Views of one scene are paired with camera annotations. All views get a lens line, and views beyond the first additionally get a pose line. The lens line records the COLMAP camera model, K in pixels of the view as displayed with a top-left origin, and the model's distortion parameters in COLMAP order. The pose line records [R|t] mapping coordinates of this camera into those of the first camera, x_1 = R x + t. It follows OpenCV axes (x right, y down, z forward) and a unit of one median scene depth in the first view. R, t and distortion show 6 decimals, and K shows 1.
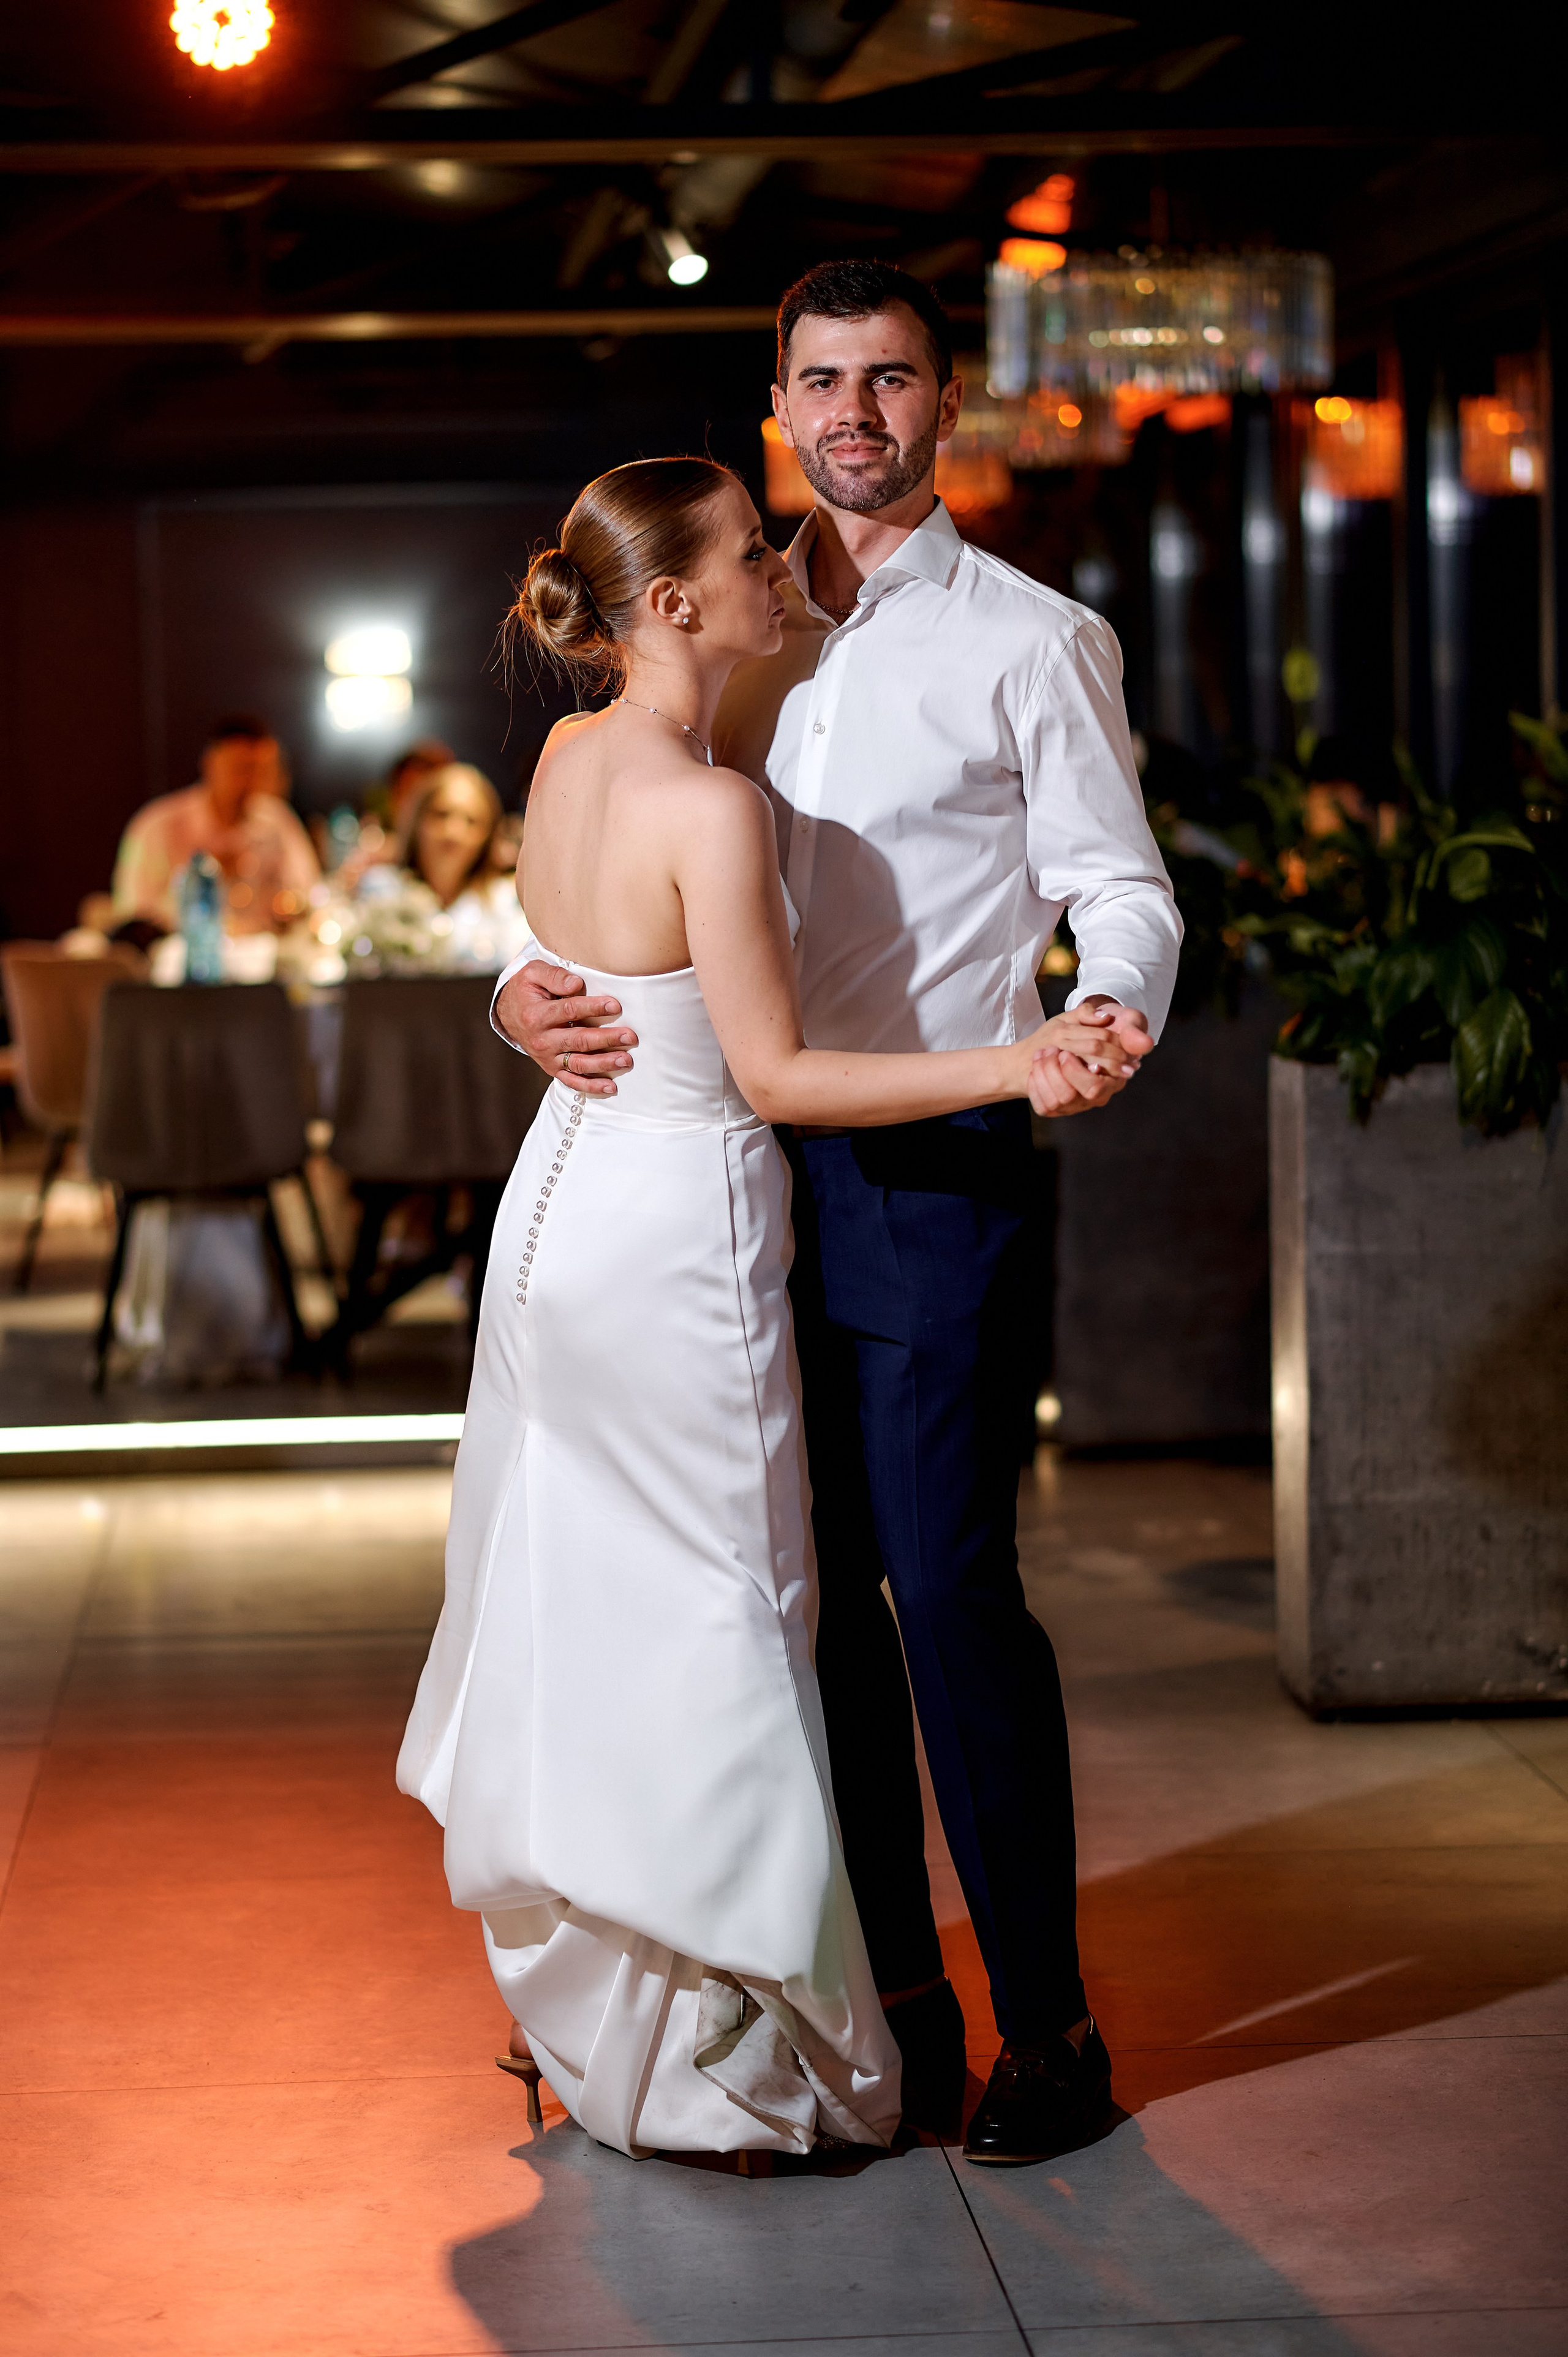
lens RADIAL K [[5692.9, 0, 775.3], [0, 5692.9, 1175.7], [0, 0, 1]] dist [0.013486, 0.721243]
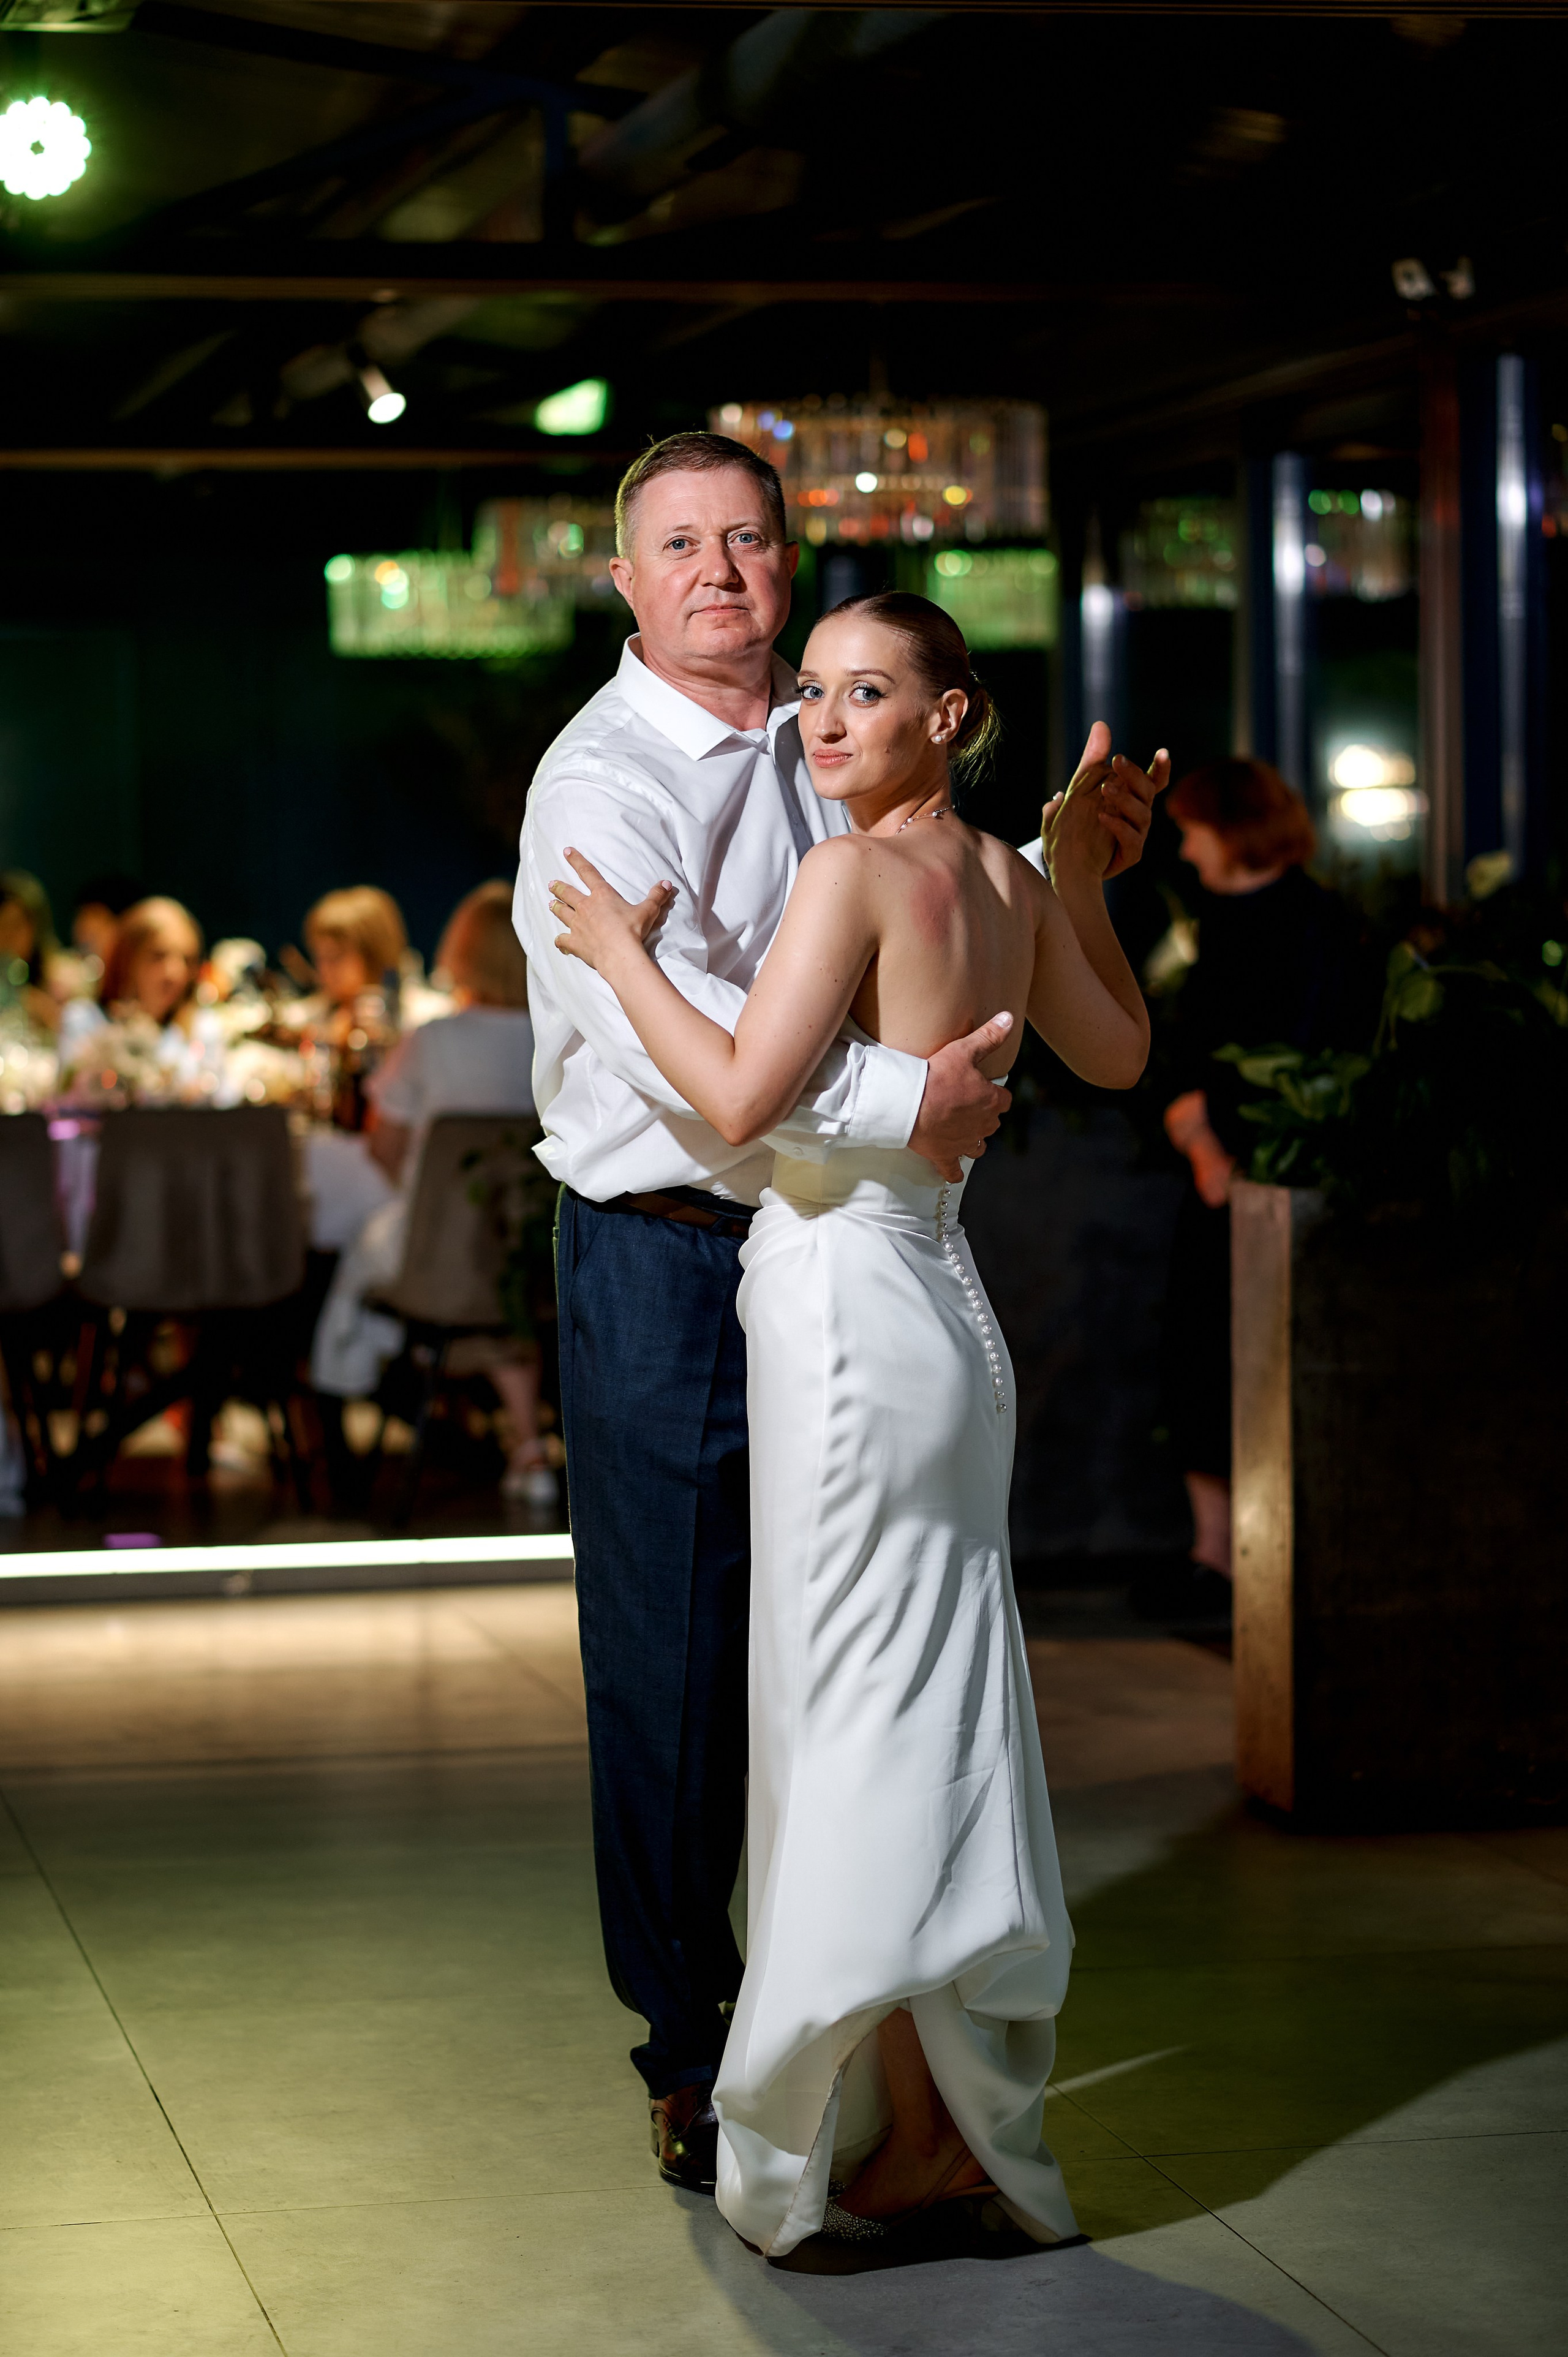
lens RADIAL K [[5701.5, 0, 700.1], [0, 5701.5, 1183.7], [0, 0, 1]] dist [0.046896, 0.591747]
pose [[0.990122, 0.001032, 0.140205, -0.155453], [0.002513, 0.999682, -0.025103, 0.005107], [-0.140186, 0.025208, 0.989804, -0.003776]]
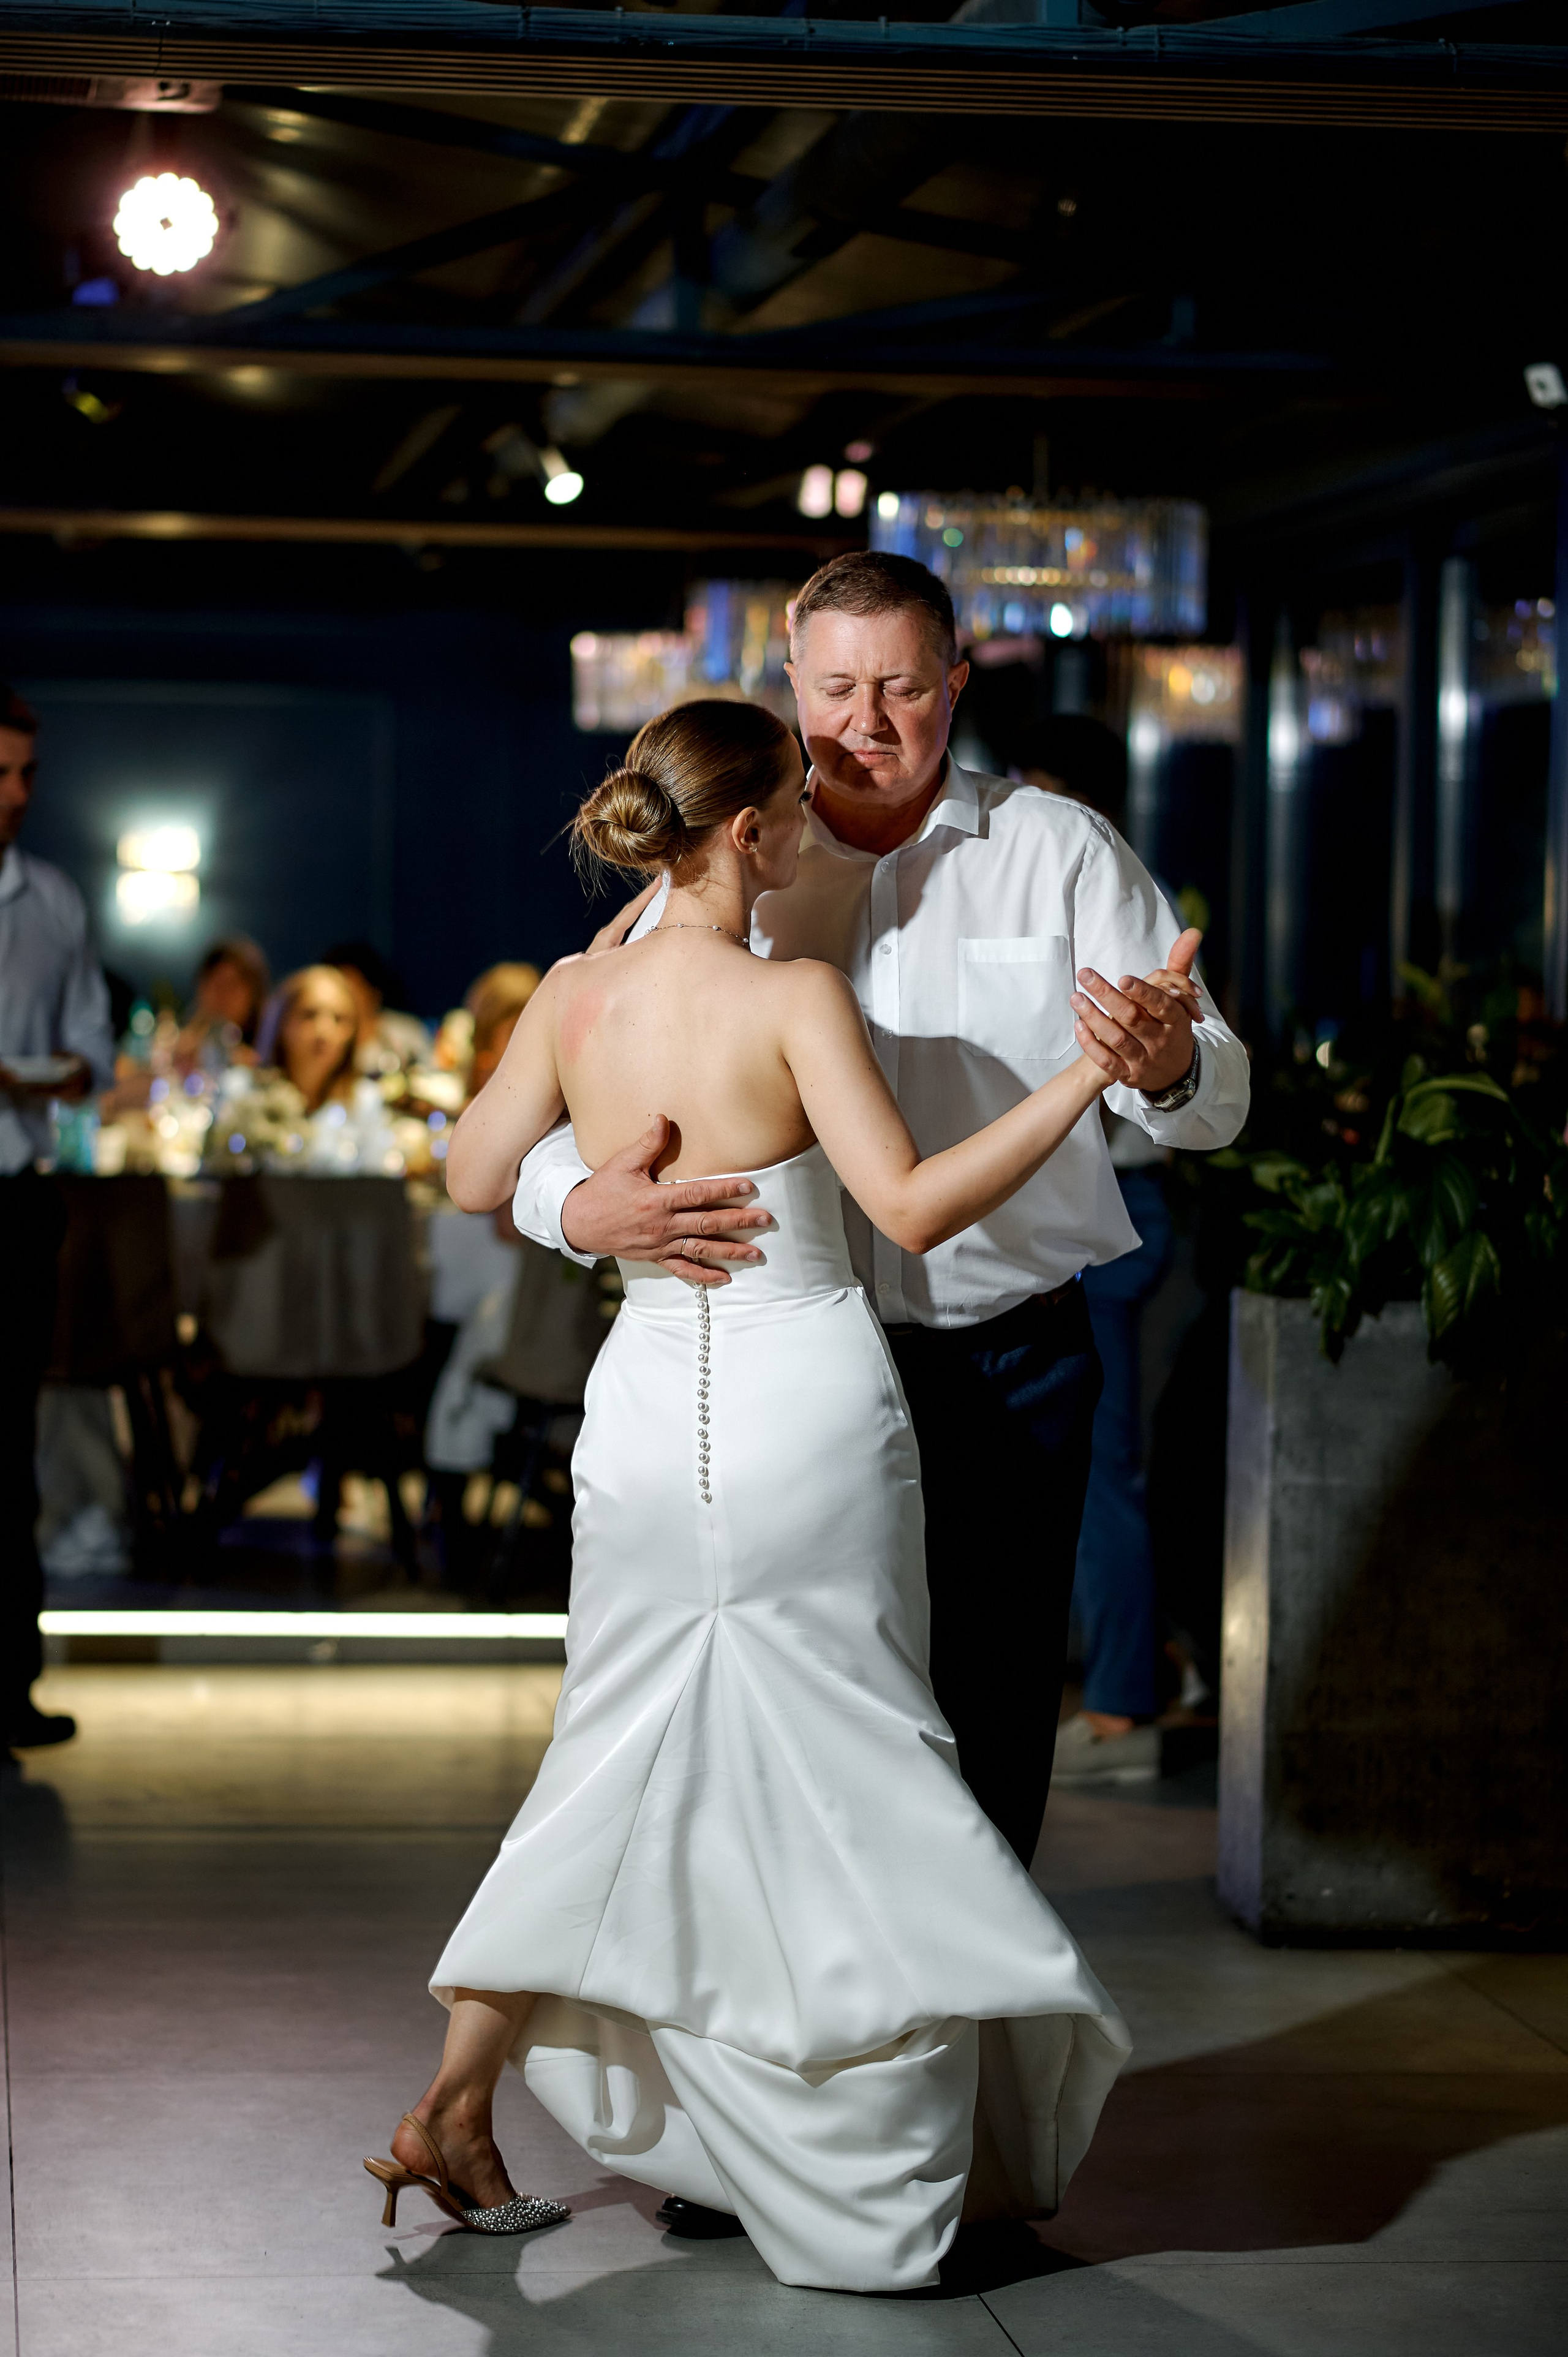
lens RADIAL K [[5694.2, 0, 724.6], [0, 5694.2, 1172.1], [0, 0, 1]] dist [0.075418, 0.010758]
pose [[0.997218, 0.039160, 0.063429, -0.070960], [-0.036726, 0.998561, -0.039089, 0.001449], [-0.064869, 0.036651, 0.997221, -0.013150]]
